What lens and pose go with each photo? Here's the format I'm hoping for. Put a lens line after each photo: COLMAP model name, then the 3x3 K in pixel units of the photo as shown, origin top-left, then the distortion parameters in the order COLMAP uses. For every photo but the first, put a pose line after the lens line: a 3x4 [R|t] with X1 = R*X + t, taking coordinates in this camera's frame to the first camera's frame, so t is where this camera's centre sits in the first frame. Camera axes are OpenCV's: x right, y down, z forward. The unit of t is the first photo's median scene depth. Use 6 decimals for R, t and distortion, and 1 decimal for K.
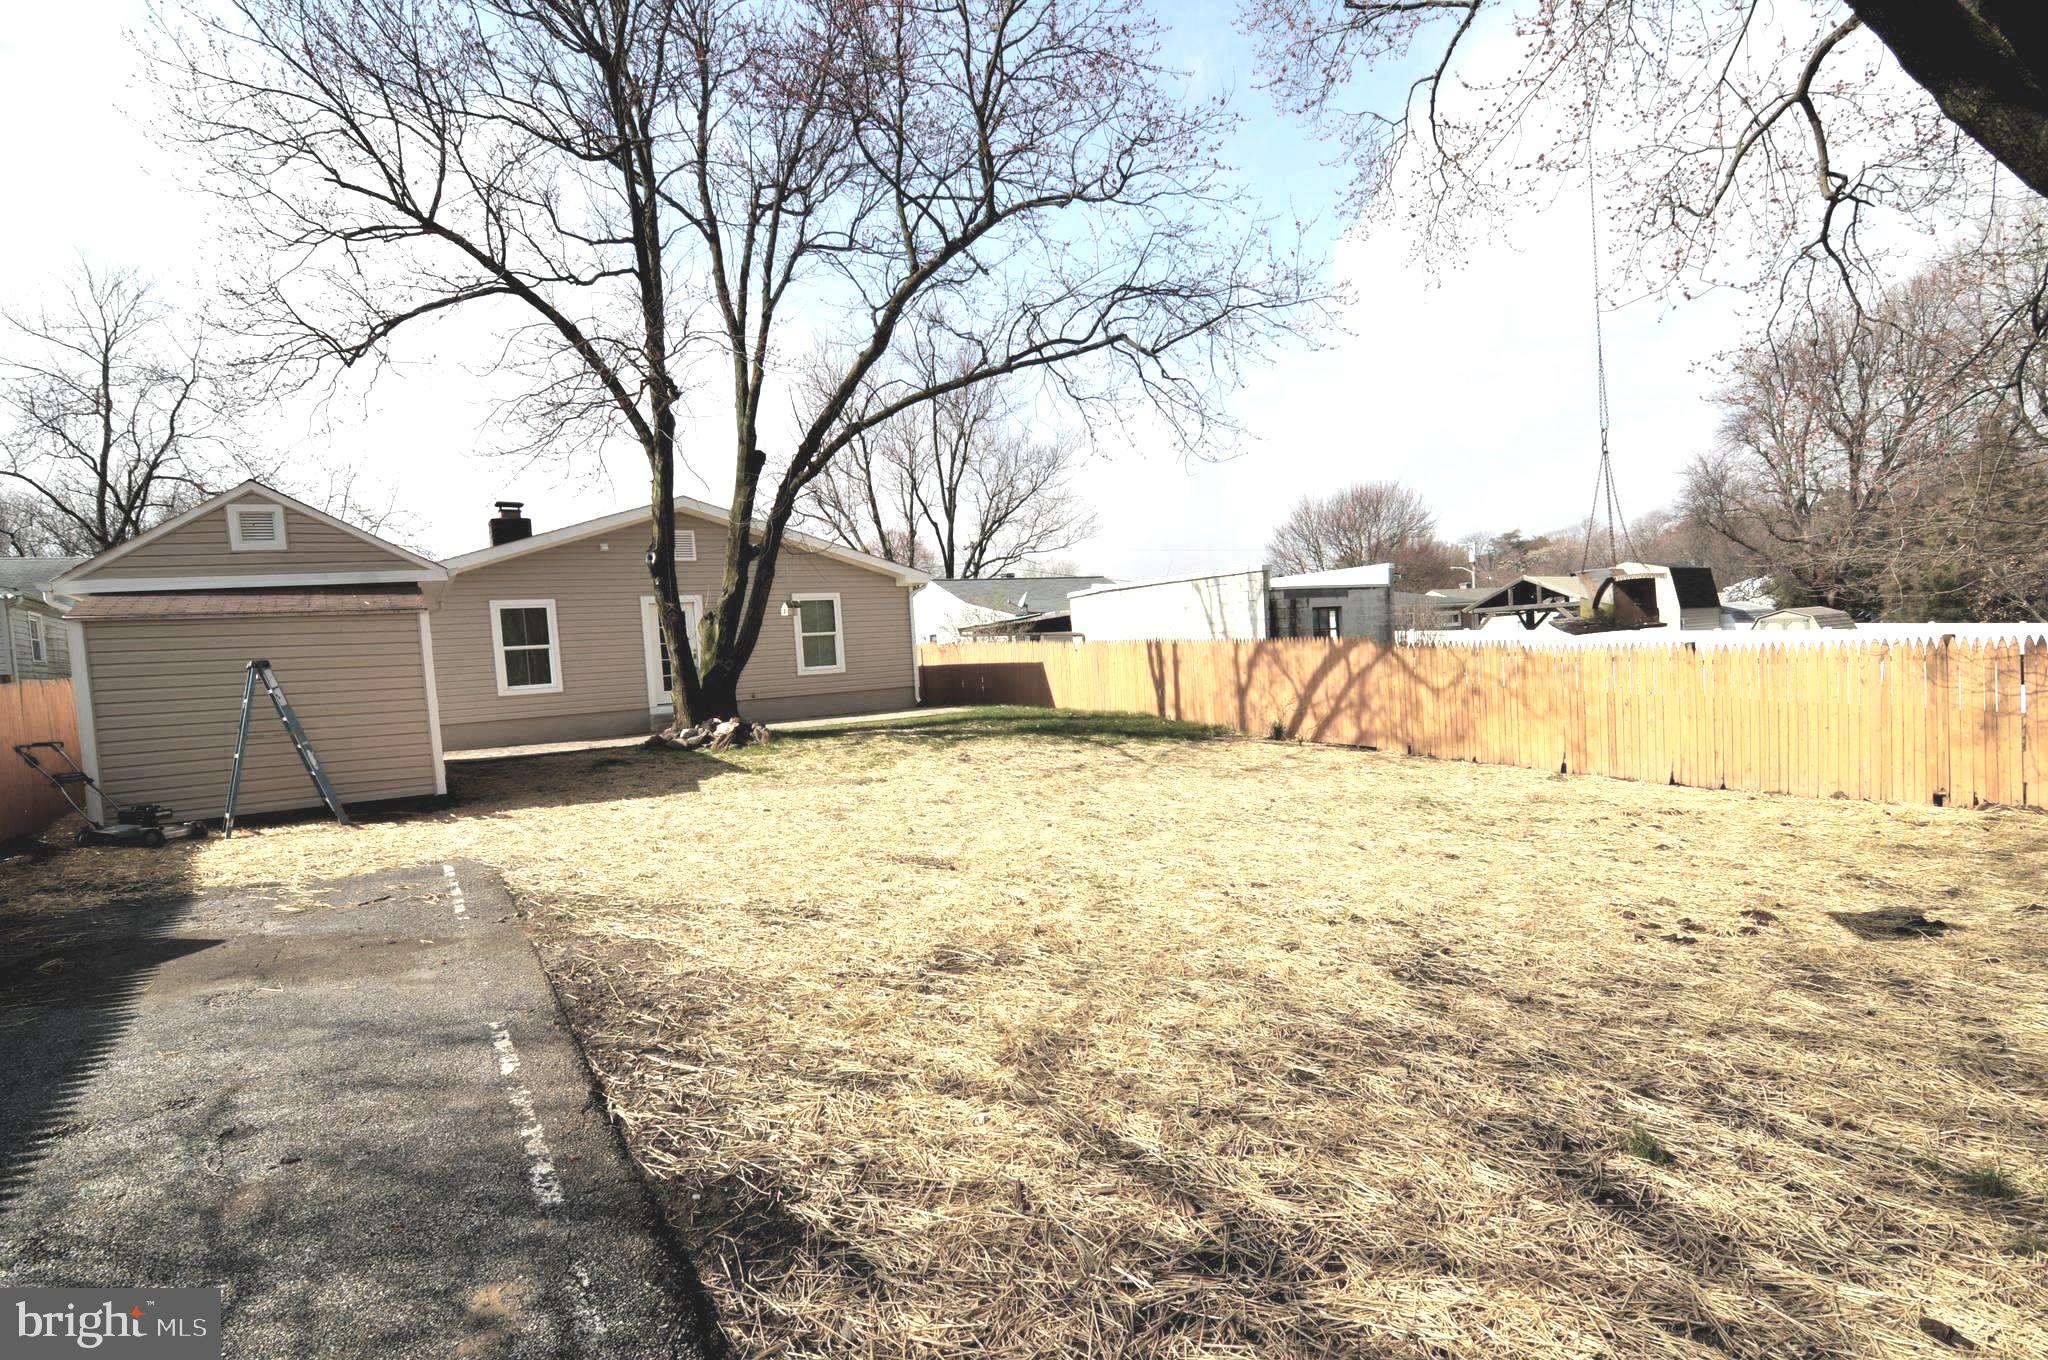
lens RADIAL K [[987.0, 0, 1017.6], [0, 987.0, 701.5], [0, 0, 1]] dist [-0.004140, -0.008839]
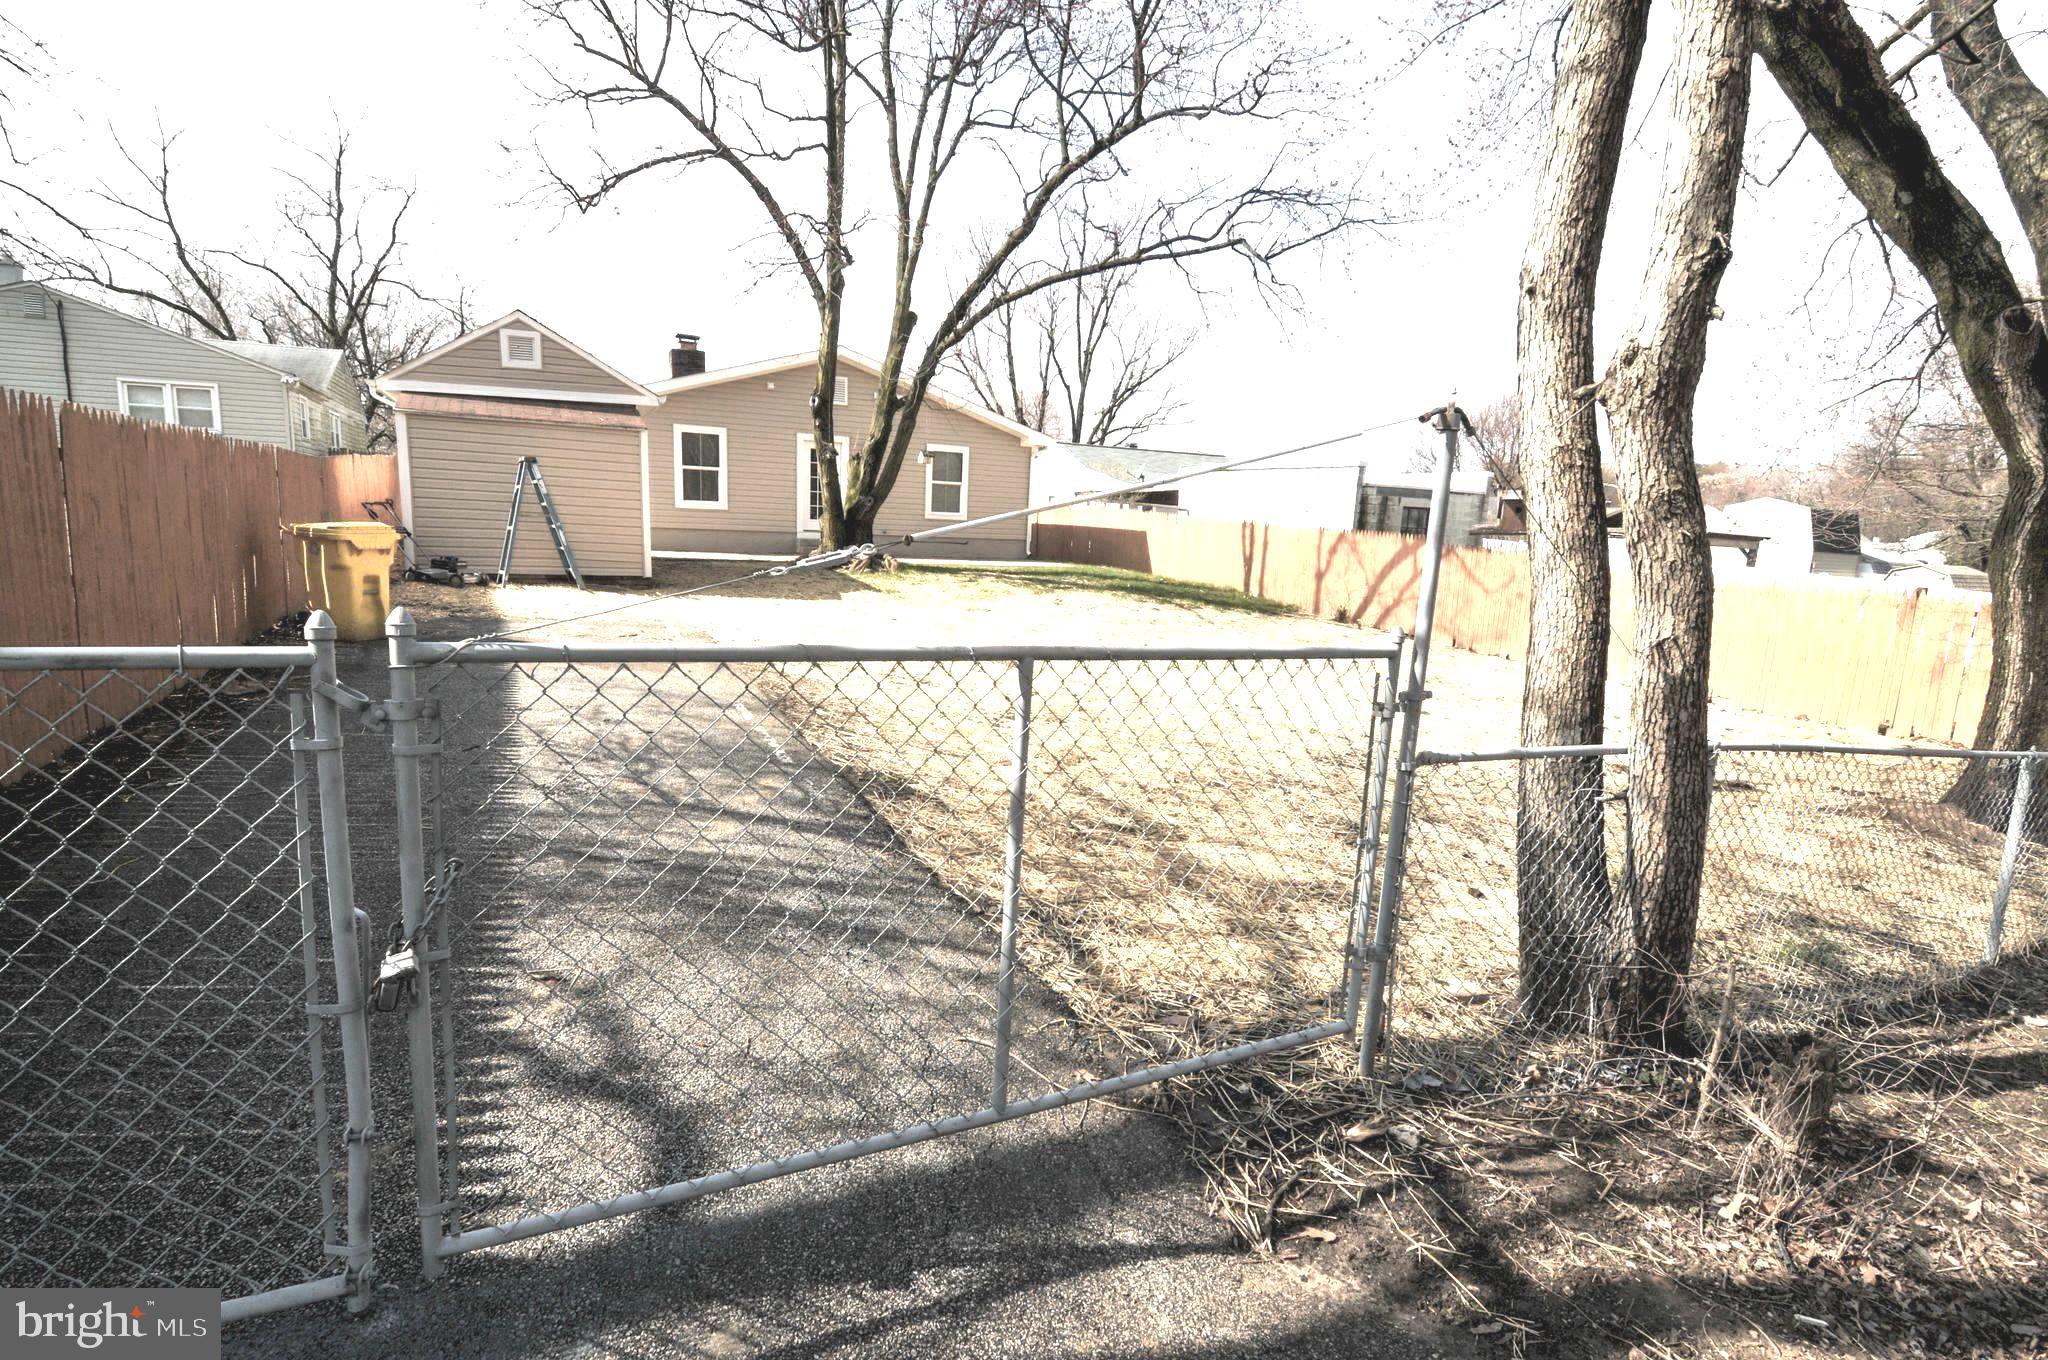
lens RADIAL K [[987.0, 0, 1017.6], [0, 987.0, 701.5], [0, 0, 1]] dist [-0.004140, -0.008839]
pose [[0.986670, 0.127614, -0.100985, 0.029014], [-0.112985, 0.983785, 0.139290, 0.013904], [0.117123, -0.126024, 0.985089, -0.162616]]
